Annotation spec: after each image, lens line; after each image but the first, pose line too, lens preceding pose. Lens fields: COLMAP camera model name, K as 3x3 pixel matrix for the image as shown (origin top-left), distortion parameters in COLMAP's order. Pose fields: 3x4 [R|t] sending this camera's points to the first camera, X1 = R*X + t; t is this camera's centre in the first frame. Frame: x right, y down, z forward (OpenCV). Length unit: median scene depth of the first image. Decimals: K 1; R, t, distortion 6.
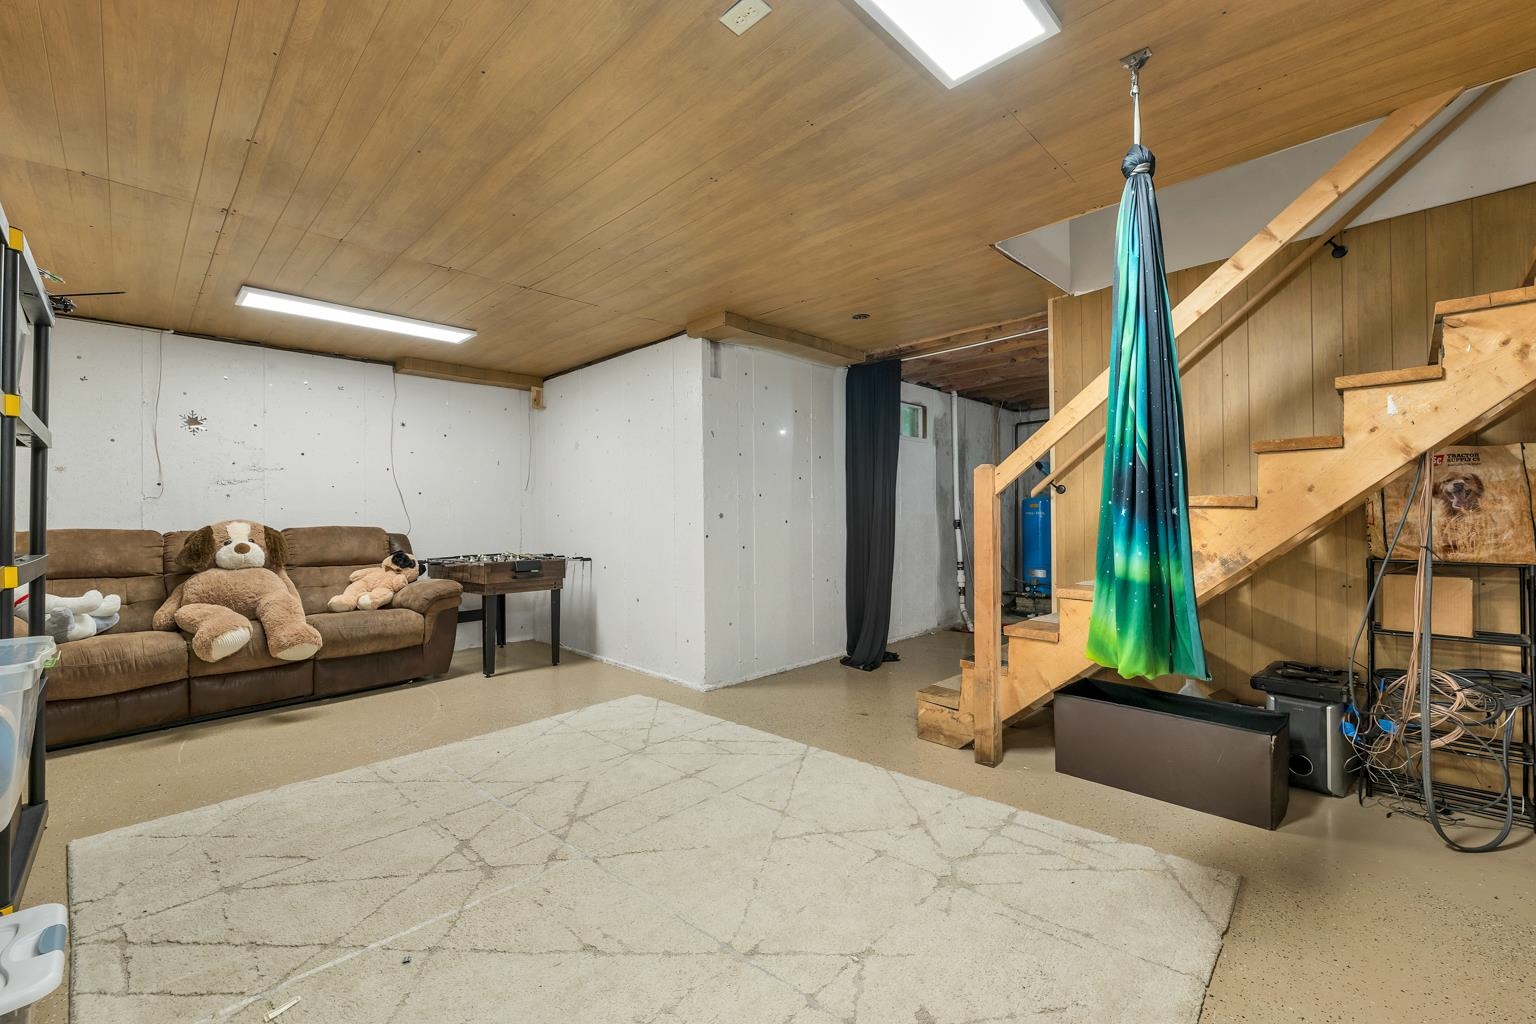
lens RADIAL K [[641.2, 0, 764.2], [0, 641.2, 508.5], [0, 0, 1]] dist [-0.000892, -0.000002]
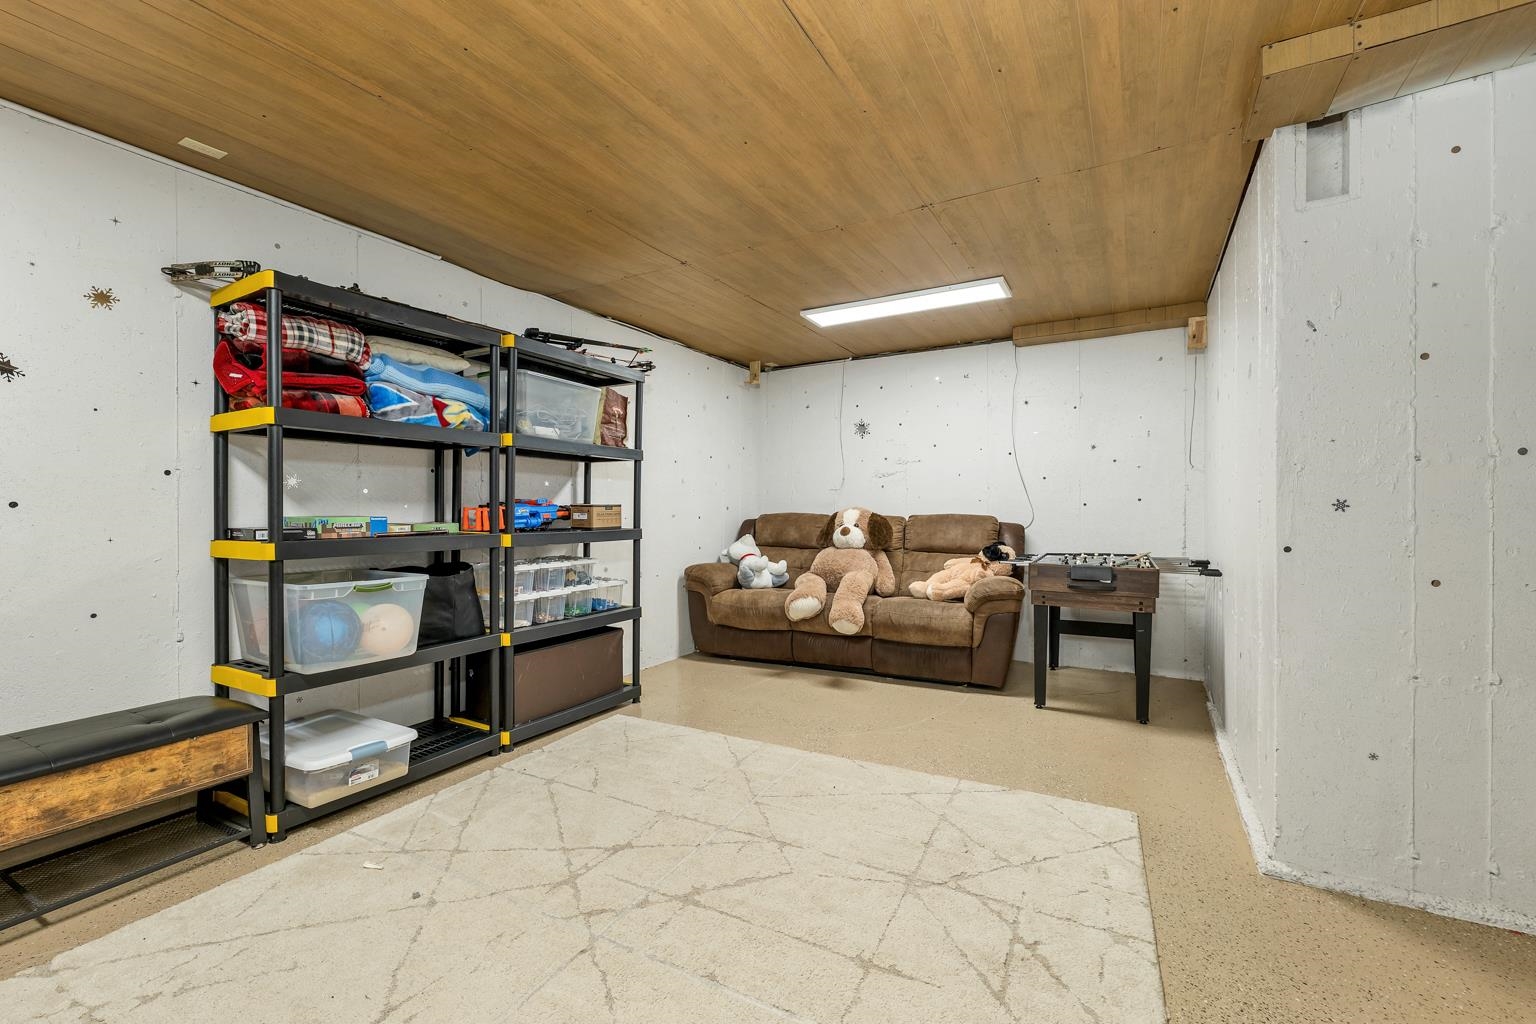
lens RADIAL K [[641.2, 0, 762.0], [0, 641.2, 509.9], [0, 0, 1]] dist [-0.000892, -0.000002]
pose [[0.252307, 0.011489, -0.967579, 0.290390], [0.009889, 0.999847, 0.014451, 0.004227], [0.967597, -0.013214, 0.252155, 0.555490]]
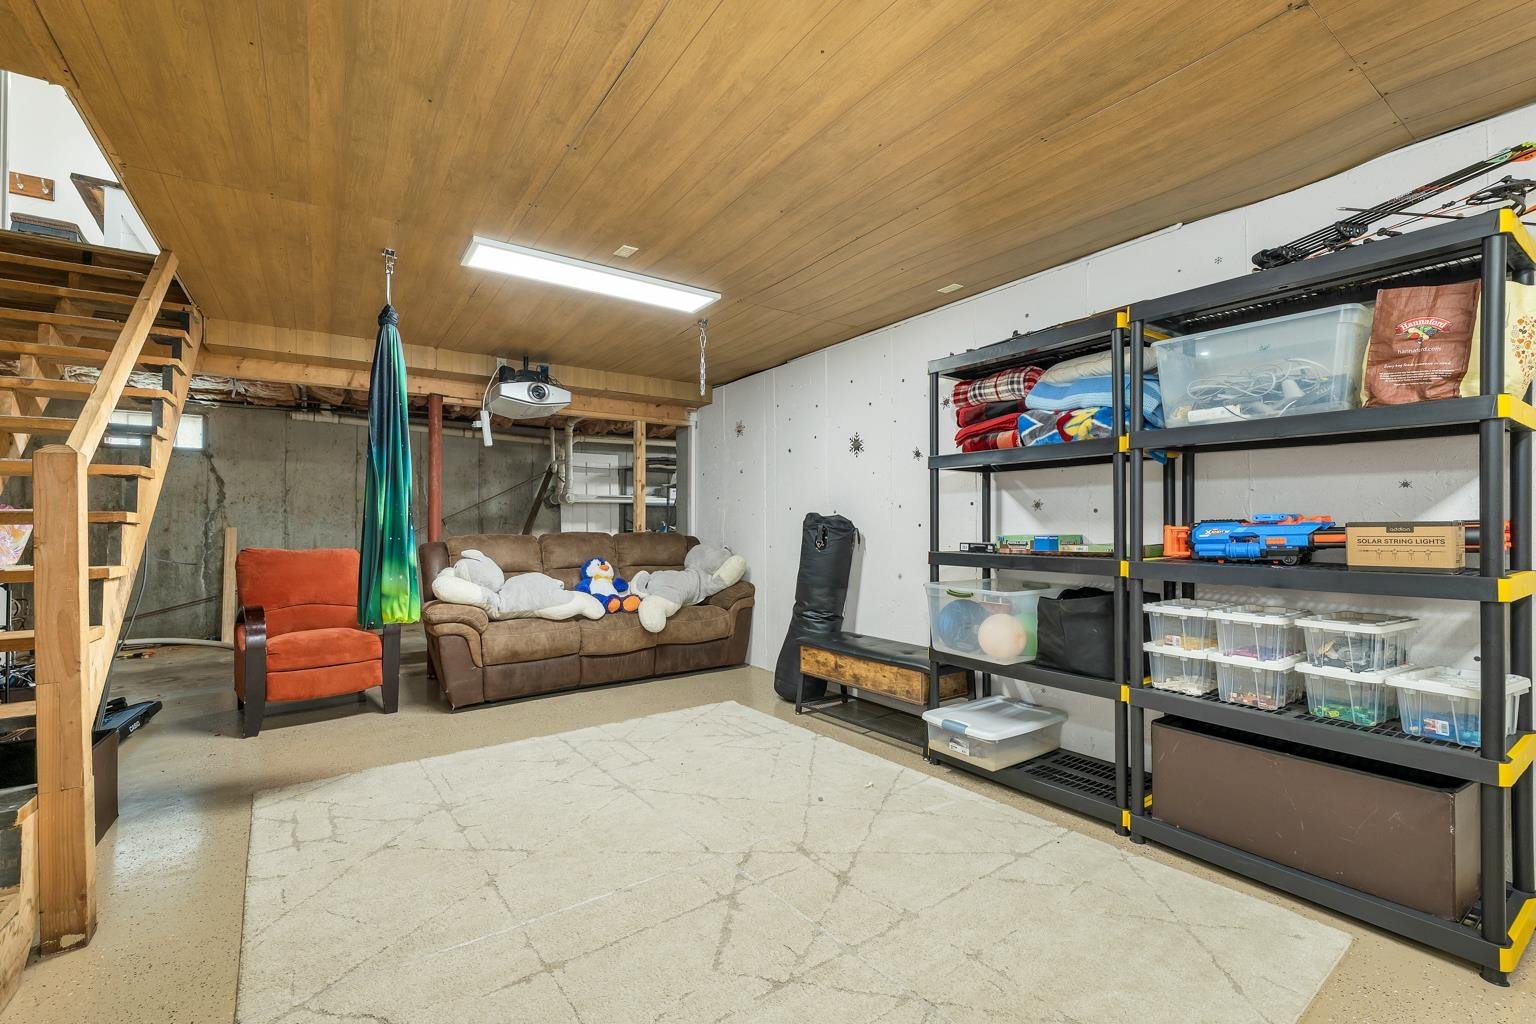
lens RADIAL K [[654.5, 0, 765.7], [0, 654.5, 519.1], [0, 0, 1]] dist [-0.001098, 0.000038]
pose [[-0.982986, 0.011676, 0.183310, -0.308511], [0.007544, 0.999702, -0.023222, 0.013444], [-0.183527, -0.021444, -0.982781, 1.125805]]
